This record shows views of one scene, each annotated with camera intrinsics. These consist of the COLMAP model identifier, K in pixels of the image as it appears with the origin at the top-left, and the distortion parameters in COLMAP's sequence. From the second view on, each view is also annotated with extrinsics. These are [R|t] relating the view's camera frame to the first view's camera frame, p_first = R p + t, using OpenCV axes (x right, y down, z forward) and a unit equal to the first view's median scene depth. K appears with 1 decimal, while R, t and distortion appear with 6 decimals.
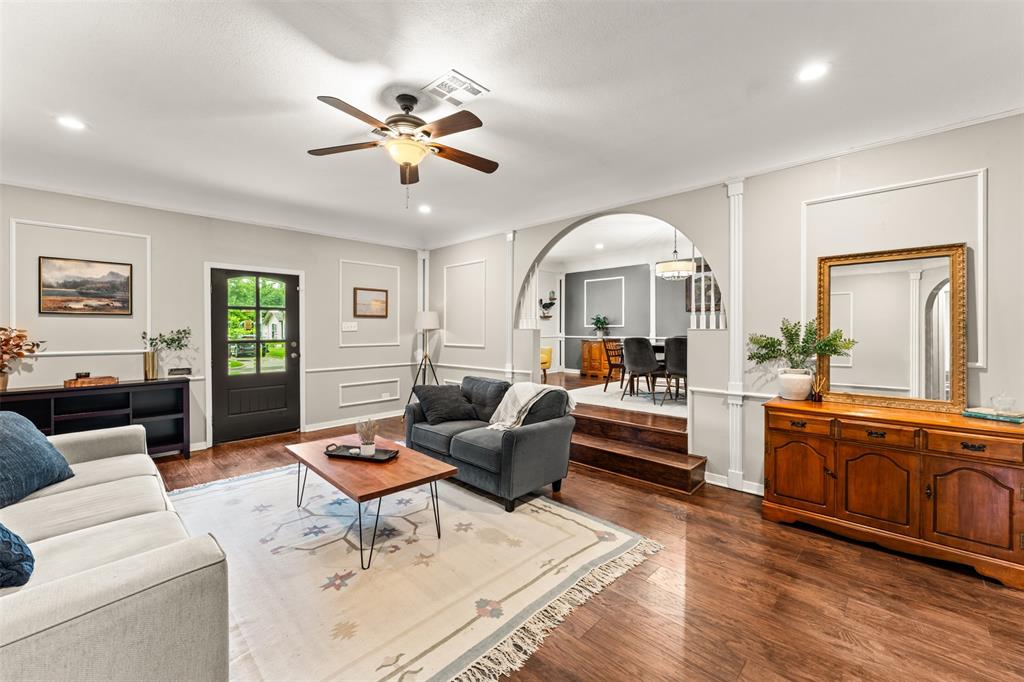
lens RADIAL K [[411.5, 0, 510.6], [0, 411.5, 331.6], [0, 0, 1]] dist [-0.000598, 0.000069]
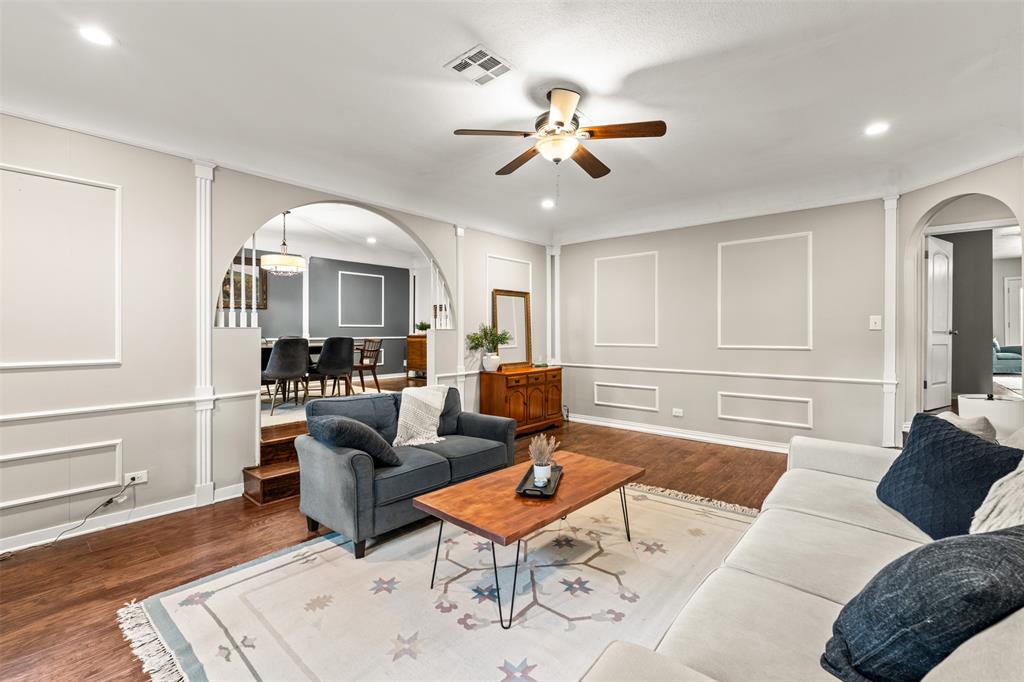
lens RADIAL K [[436.6, 0, 517.4], [0, 436.6, 333.2], [0, 0, 1]] dist [-0.003466, 0.000076]
pose [[-0.057137, -0.005690, 0.998350, -1.151926], [0.002302, 0.999980, 0.005831, -0.001525], [-0.998364, 0.002631, -0.057123, 1.033008]]
